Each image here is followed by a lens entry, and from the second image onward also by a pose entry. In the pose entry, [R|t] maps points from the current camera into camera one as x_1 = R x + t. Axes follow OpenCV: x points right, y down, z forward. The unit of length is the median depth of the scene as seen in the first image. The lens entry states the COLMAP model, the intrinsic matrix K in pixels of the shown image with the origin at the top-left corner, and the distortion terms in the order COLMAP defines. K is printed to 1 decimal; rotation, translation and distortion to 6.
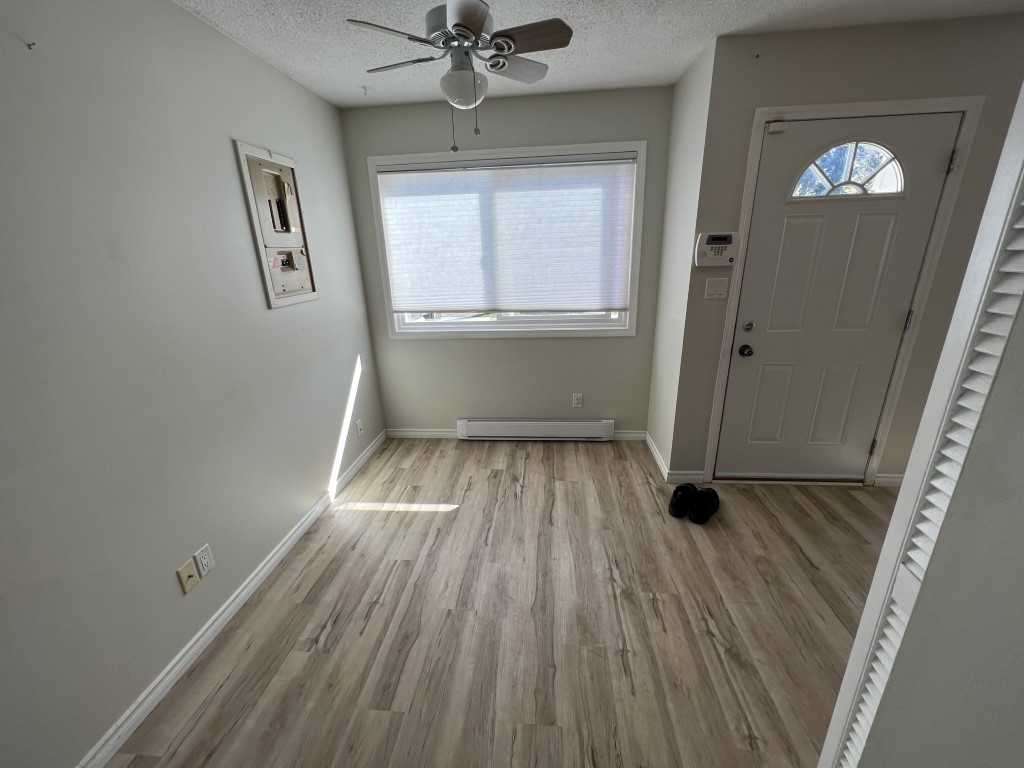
lens RADIAL K [[412.4, 0, 512.0], [0, 412.4, 384.0], [0, 0, 1]] dist [-0.007645, 0.000302]
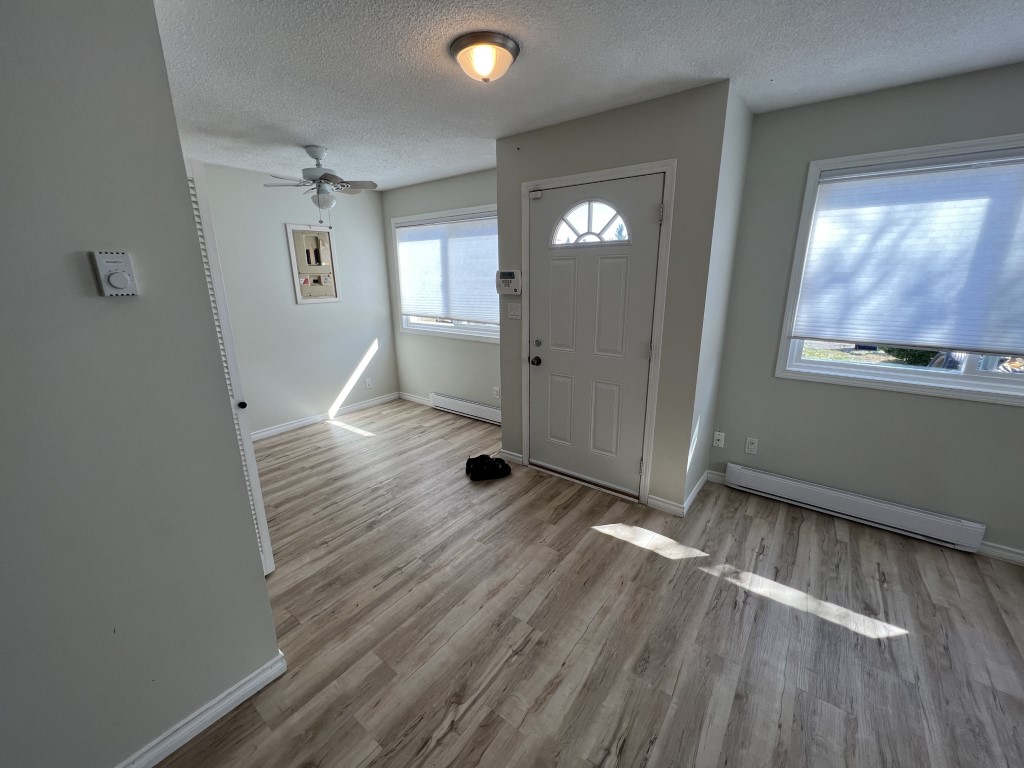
lens RADIAL K [[412.4, 0, 512.0], [0, 412.4, 384.0], [0, 0, 1]] dist [-0.007645, 0.000302]
pose [[0.847999, 0.160981, -0.504957, 1.081060], [-0.183000, 0.983094, 0.006091, -0.004365], [0.497401, 0.087242, 0.863123, -0.127374]]
